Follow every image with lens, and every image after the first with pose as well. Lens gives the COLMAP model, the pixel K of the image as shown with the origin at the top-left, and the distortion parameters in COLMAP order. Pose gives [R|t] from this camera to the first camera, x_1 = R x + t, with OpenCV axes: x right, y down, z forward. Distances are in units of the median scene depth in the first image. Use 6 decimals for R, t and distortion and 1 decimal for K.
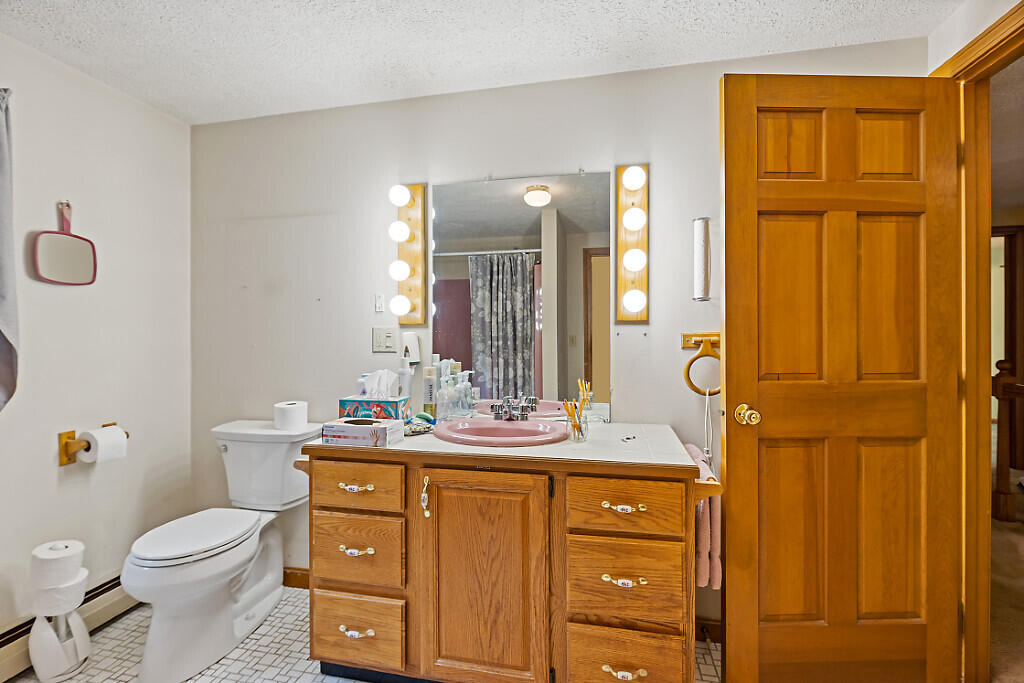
lens RADIAL K [[466.9, 0, 504.4], [0, 466.9, 328.8], [0, 0, 1]] dist [-0.001141, -0.000983]
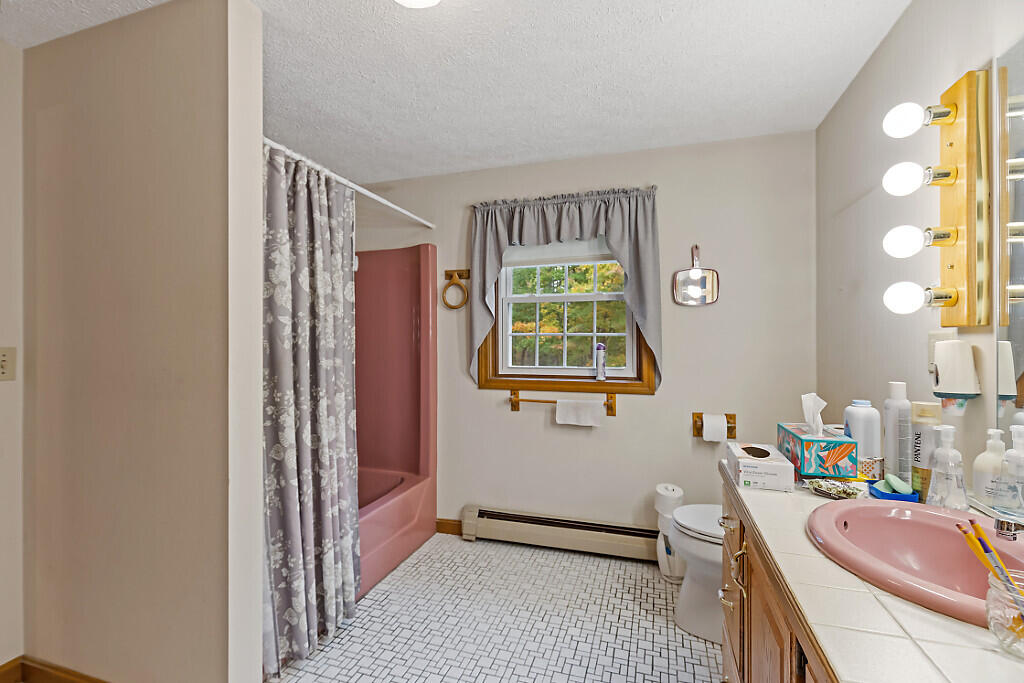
lens RADIAL K [[466.9, 0, 504.4], [0, 466.9, 328.8], [0, 0, 1]] dist [-0.001141, -0.000983]
pose [[-0.095412, -0.022188, -0.995191, 0.500182], [0.002294, 0.999744, -0.022510, 0.004741], [0.995435, -0.004430, -0.095337, 0.597457]]
